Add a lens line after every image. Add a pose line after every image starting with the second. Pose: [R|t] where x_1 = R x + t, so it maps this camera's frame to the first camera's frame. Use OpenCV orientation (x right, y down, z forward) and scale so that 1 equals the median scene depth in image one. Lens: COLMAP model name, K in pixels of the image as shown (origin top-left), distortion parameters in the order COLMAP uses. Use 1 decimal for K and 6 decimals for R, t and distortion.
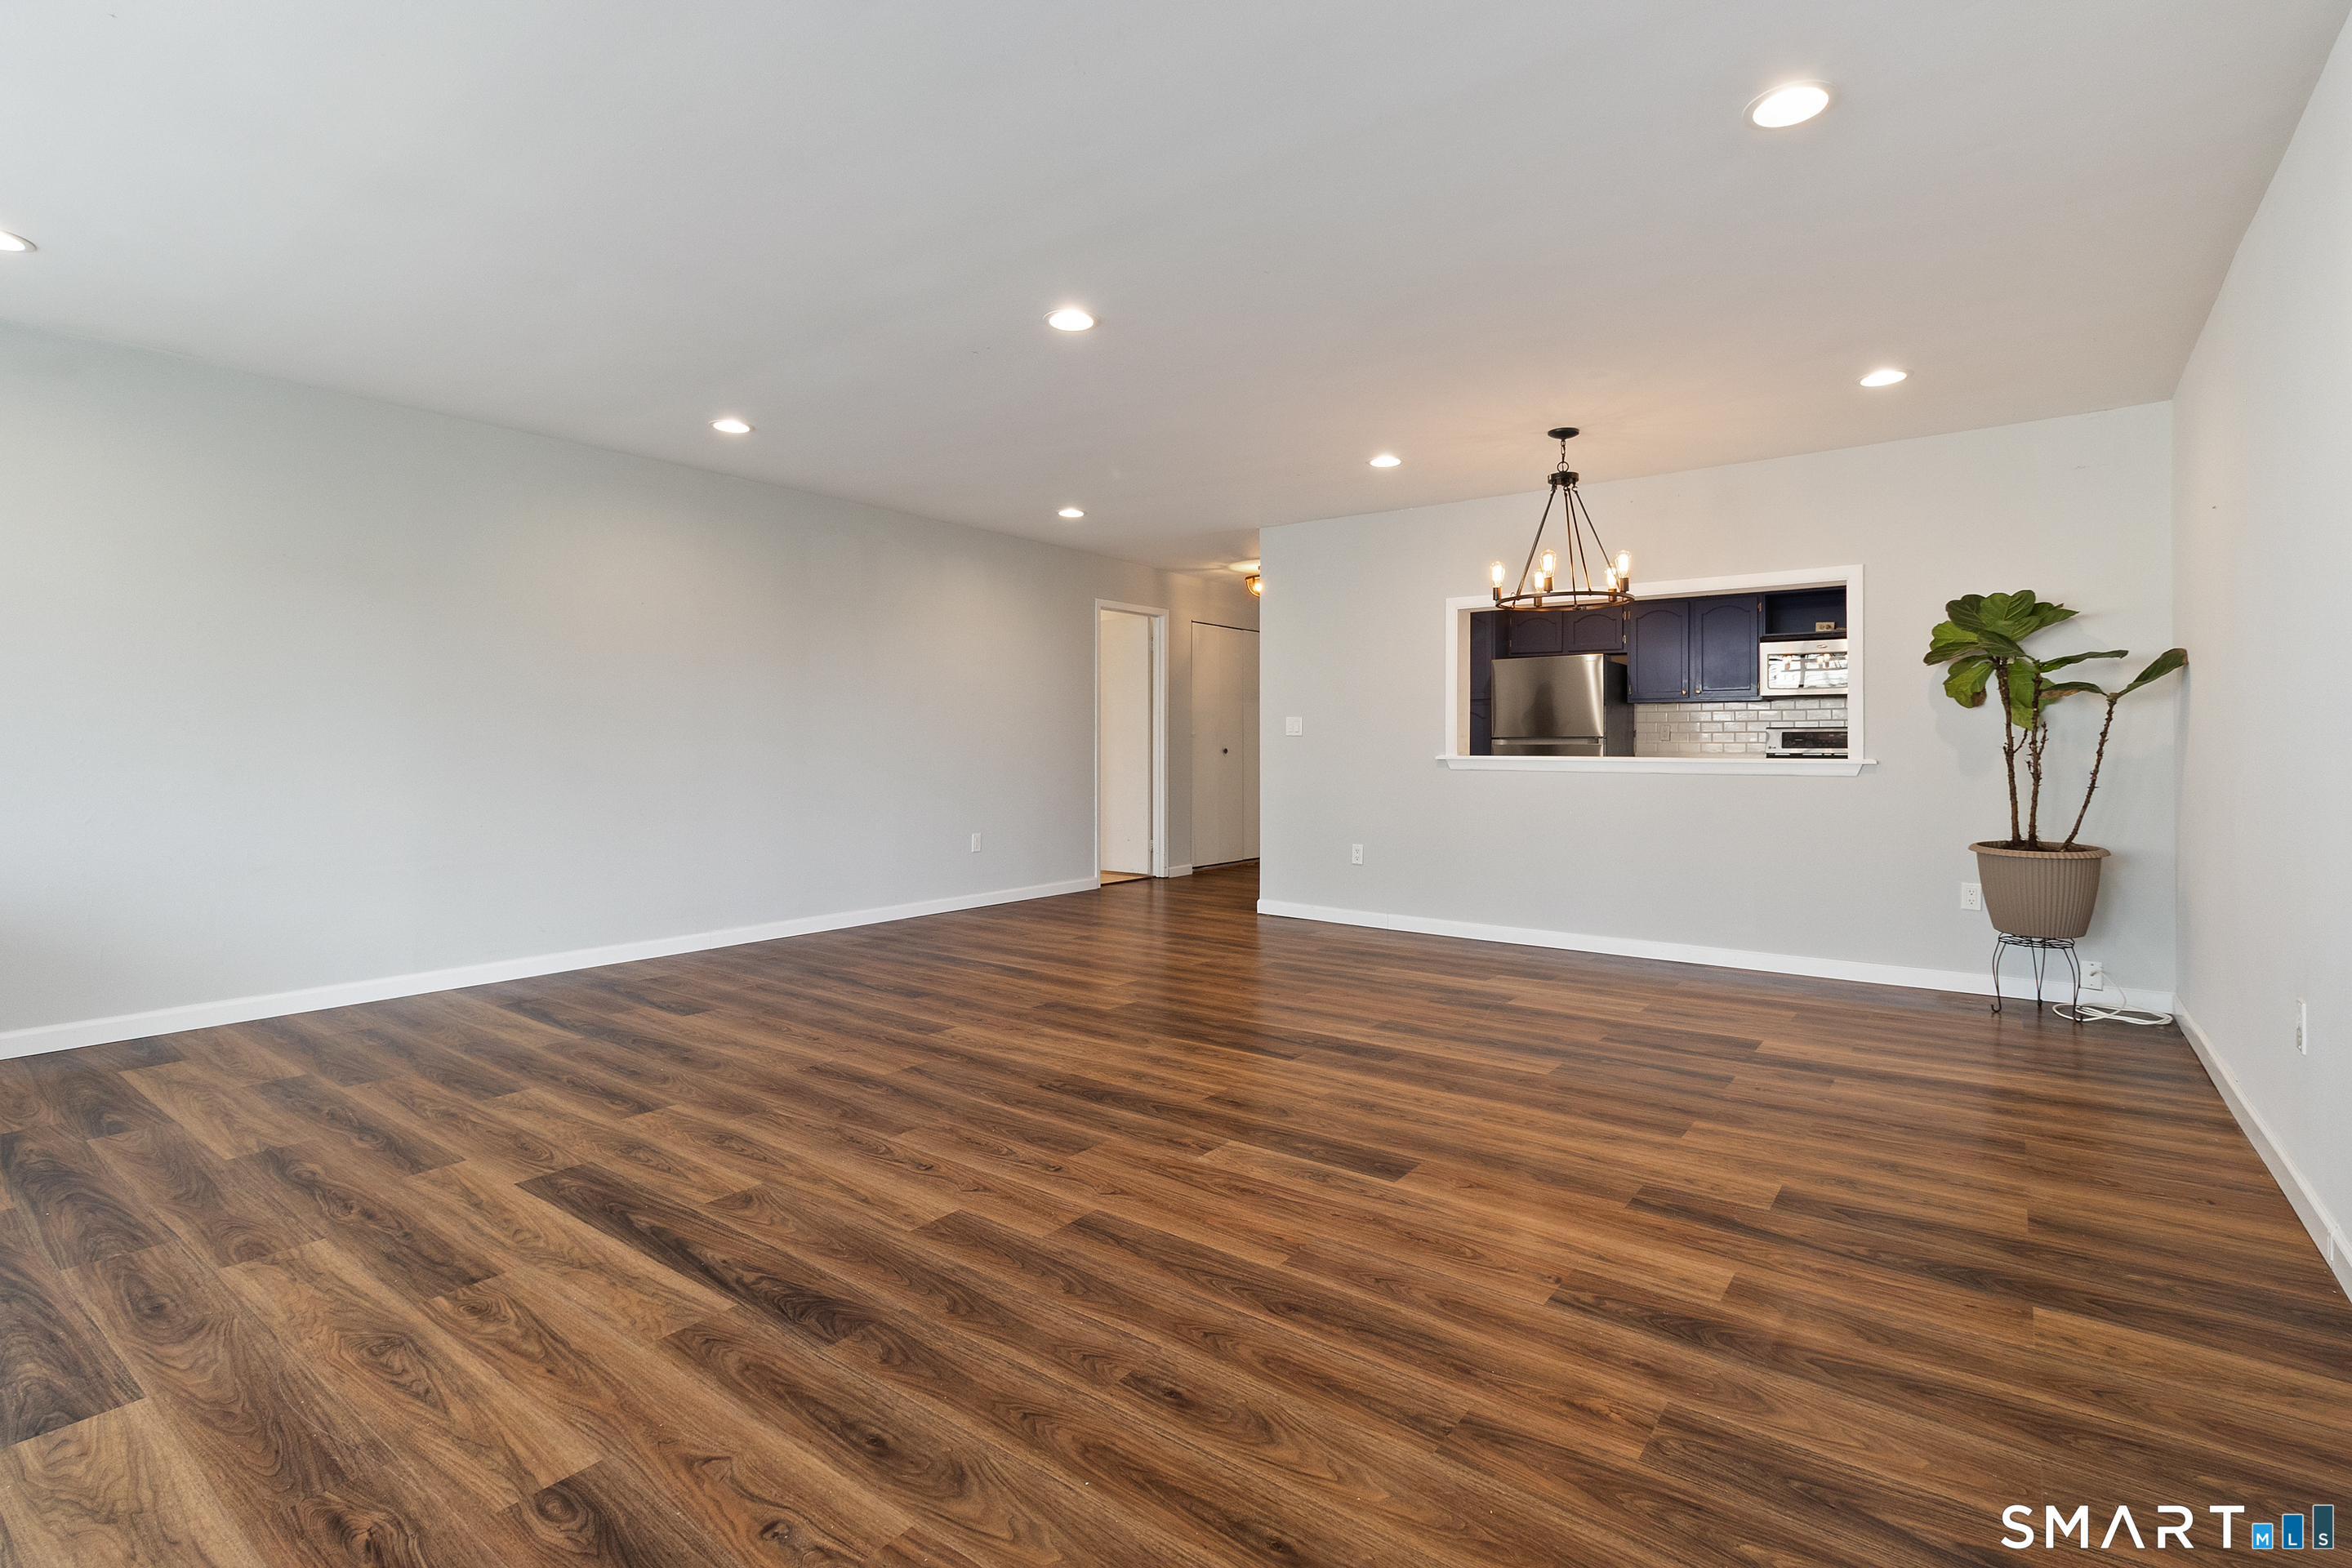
lens RADIAL K [[1091.9, 0, 1197.0], [0, 1091.9, 743.8], [0, 0, 1]] dist [0.001450, 0.001192]
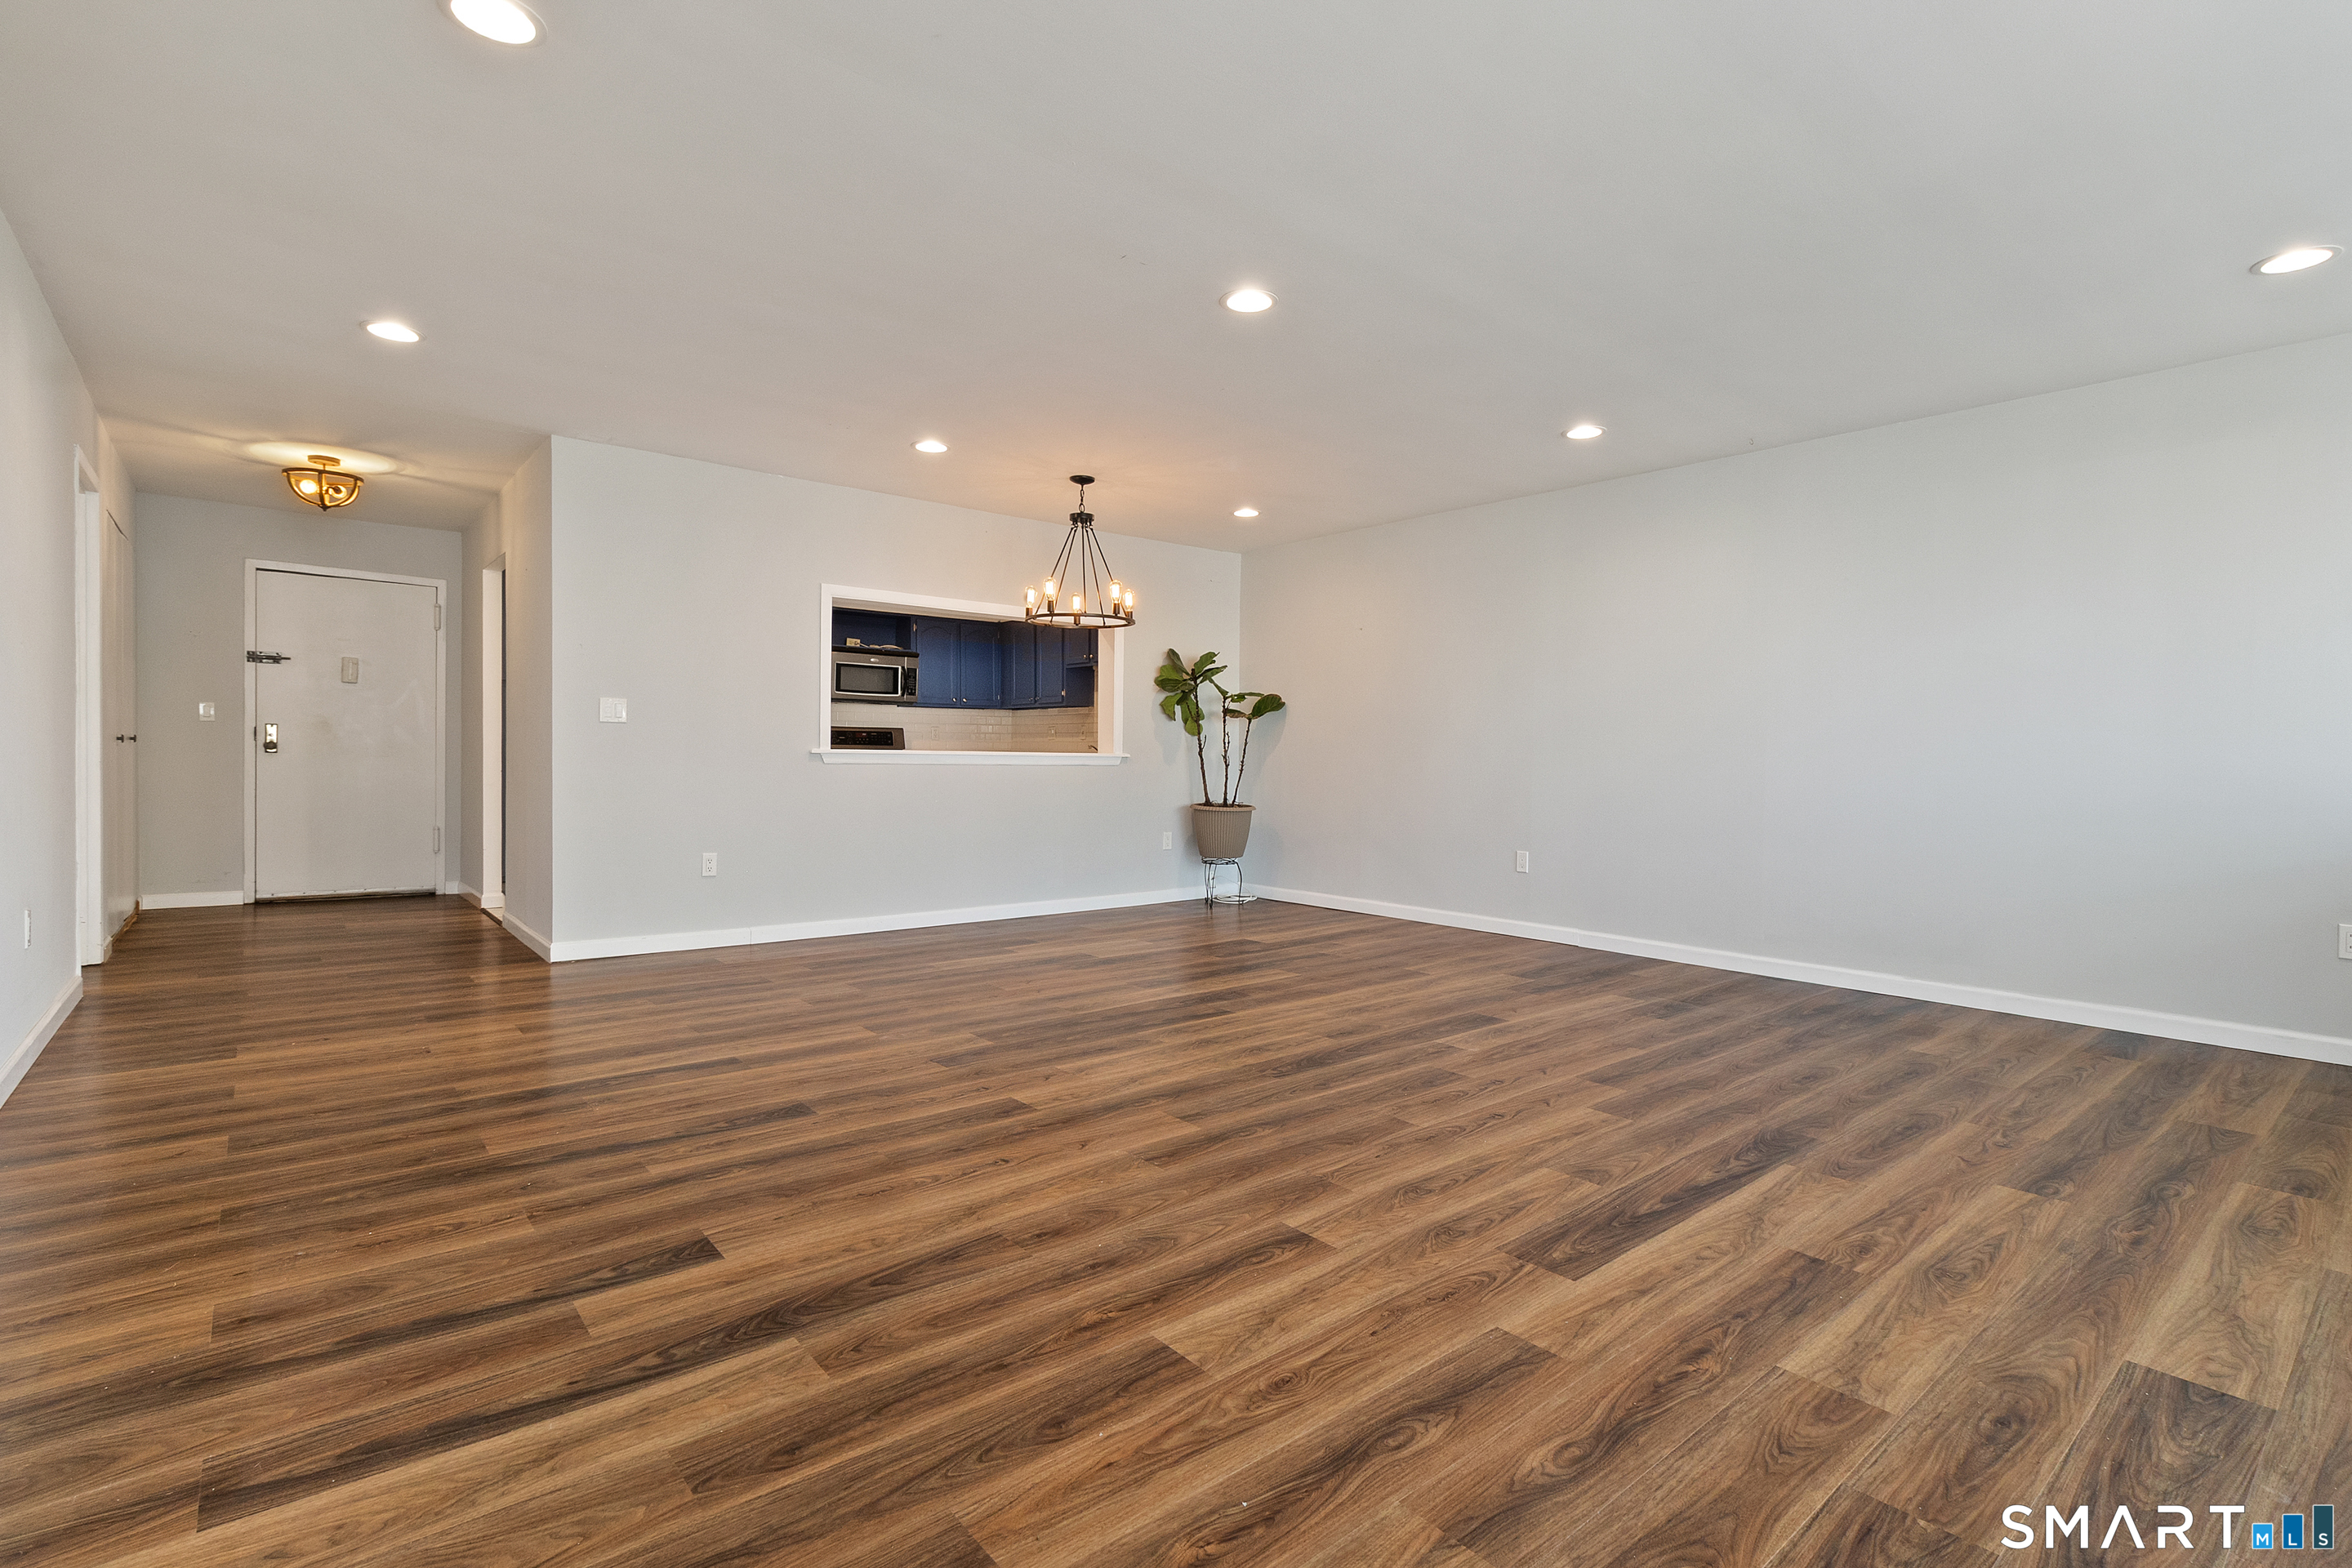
lens RADIAL K [[1091.9, 0, 1176.1], [0, 1091.9, 767.0], [0, 0, 1]] dist [0.001450, 0.001192]
pose [[0.245097, -0.010742, 0.969439, -1.447308], [-0.011622, 0.999834, 0.014017, 0.020127], [-0.969429, -0.014702, 0.244931, 1.079835]]
